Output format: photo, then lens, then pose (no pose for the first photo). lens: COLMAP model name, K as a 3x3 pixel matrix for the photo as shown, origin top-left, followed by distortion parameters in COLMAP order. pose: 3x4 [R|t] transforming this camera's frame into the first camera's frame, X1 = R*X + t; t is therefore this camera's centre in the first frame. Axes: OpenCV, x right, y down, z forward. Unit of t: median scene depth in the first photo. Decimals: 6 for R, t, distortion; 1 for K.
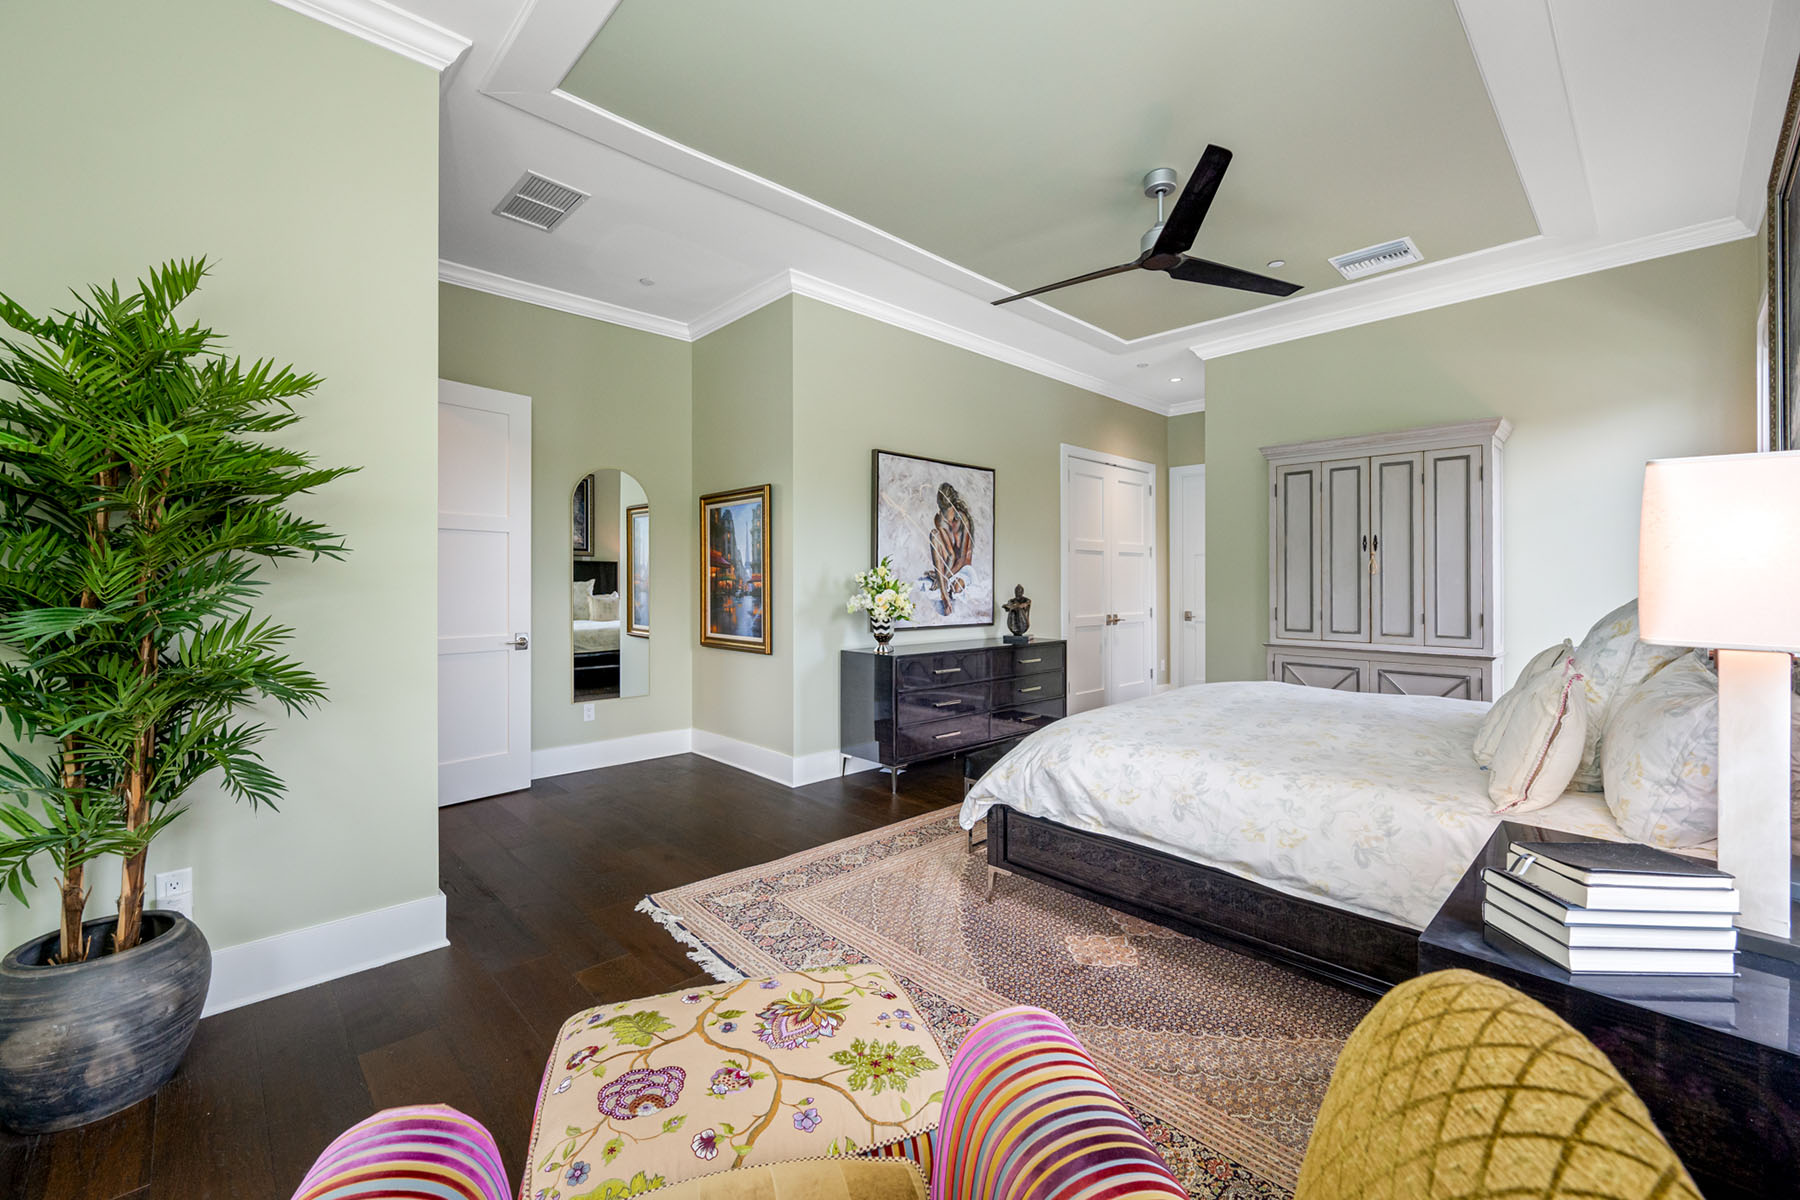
lens RADIAL K [[717.5, 0, 902.2], [0, 717.5, 589.7], [0, 0, 1]] dist [0.000571, -0.000256]
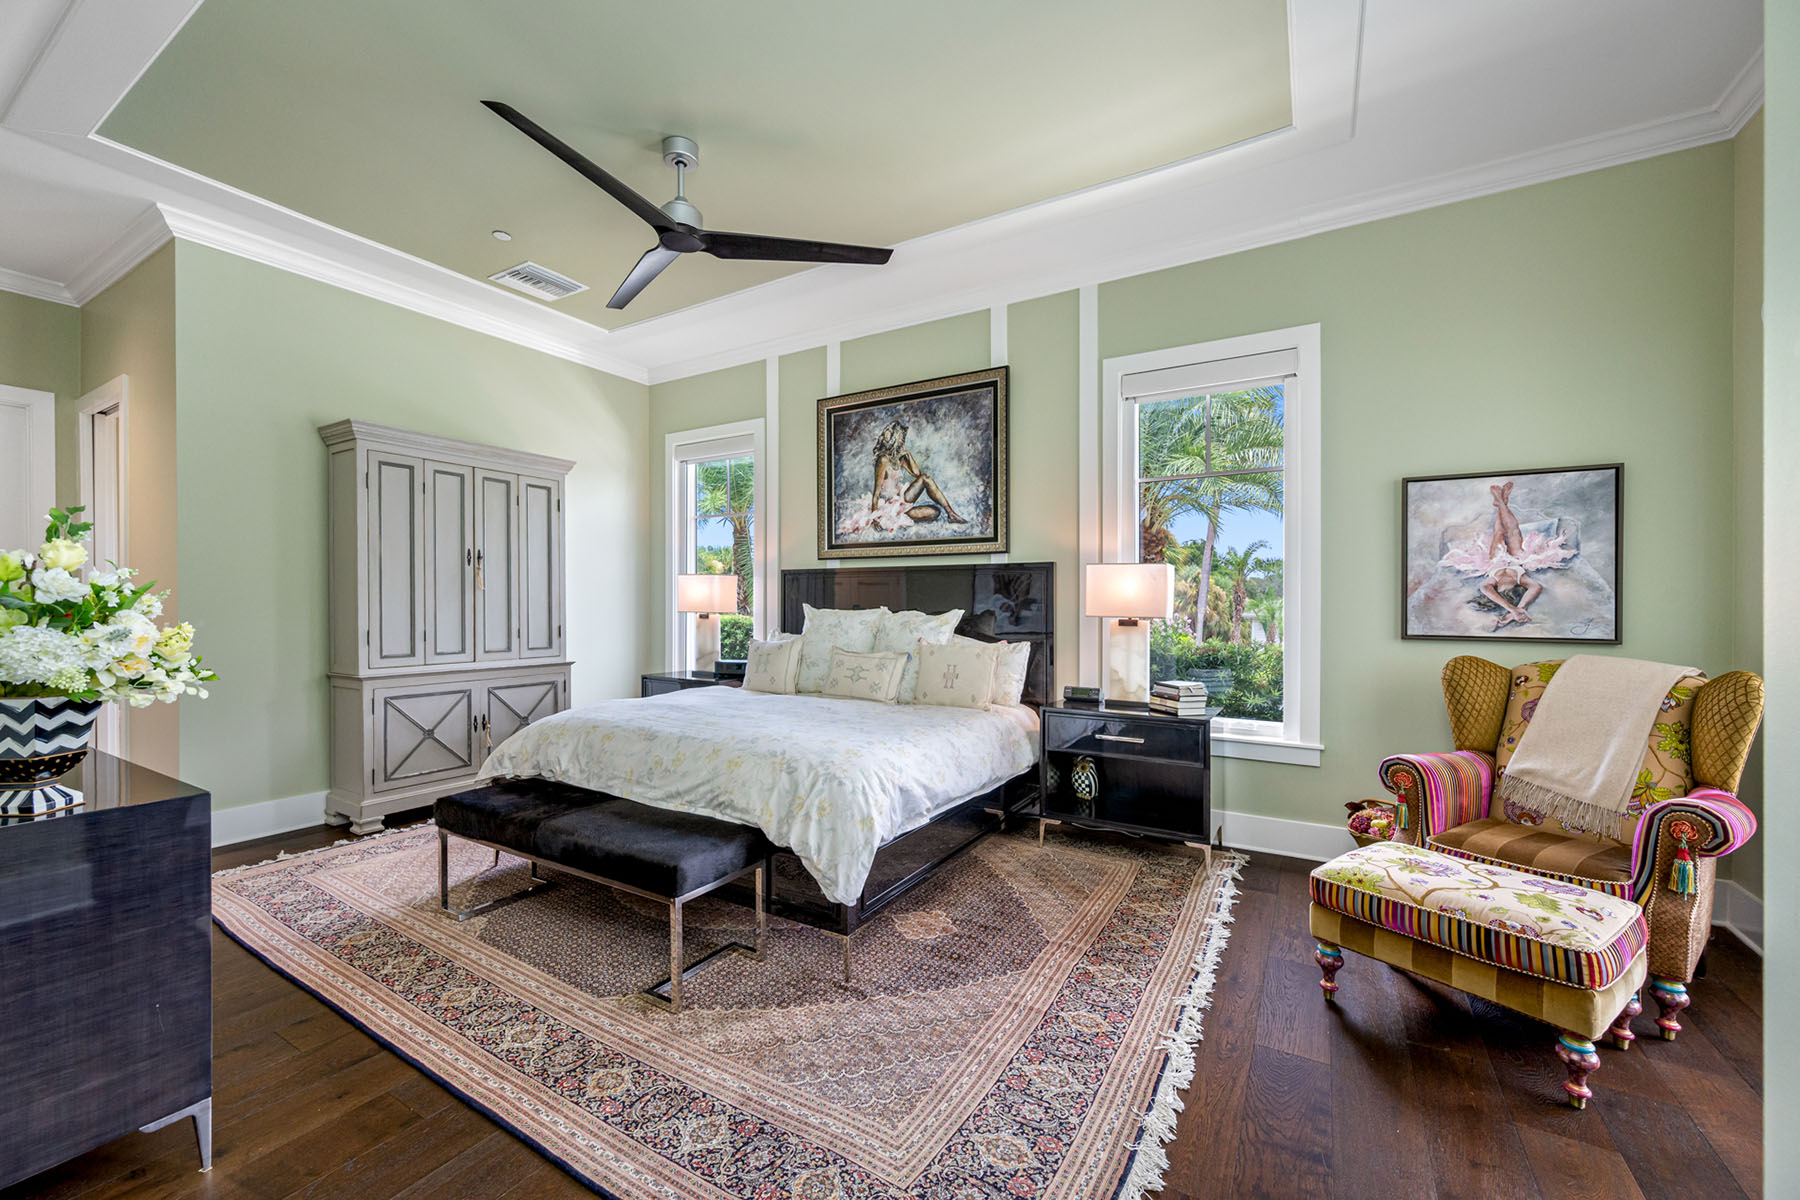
lens RADIAL K [[717.5, 0, 903.3], [0, 717.5, 610.0], [0, 0, 1]] dist [0.000571, -0.000256]
pose [[-0.259601, -0.010970, 0.965654, -0.453477], [0.005750, 0.999900, 0.012905, -0.004124], [-0.965699, 0.008903, -0.259512, 0.750587]]
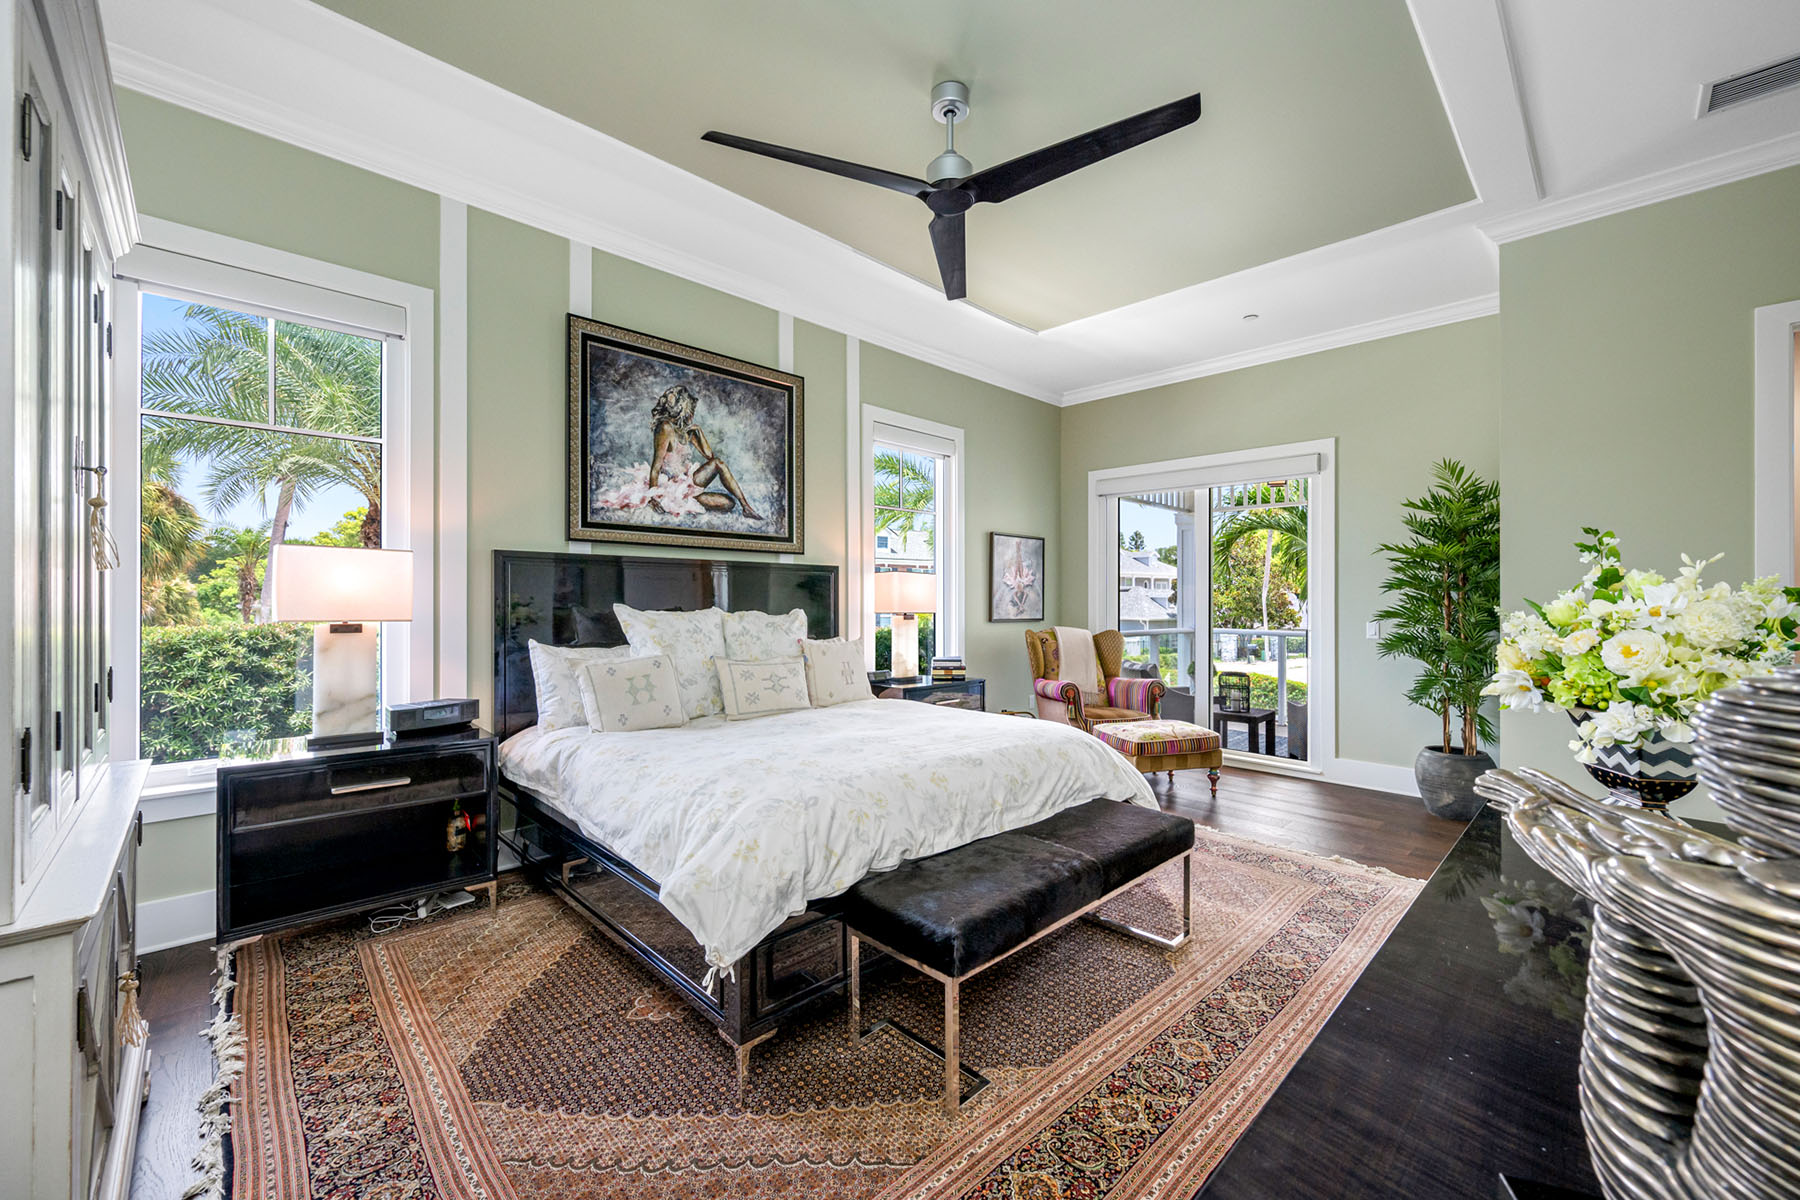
lens RADIAL K [[717.5, 0, 904.0], [0, 717.5, 590.3], [0, 0, 1]] dist [0.000571, -0.000256]
pose [[-0.999908, -0.010228, -0.008882, 0.308465], [-0.010225, 0.999948, -0.000464, -0.017678], [0.008886, -0.000373, -0.999960, 1.383684]]
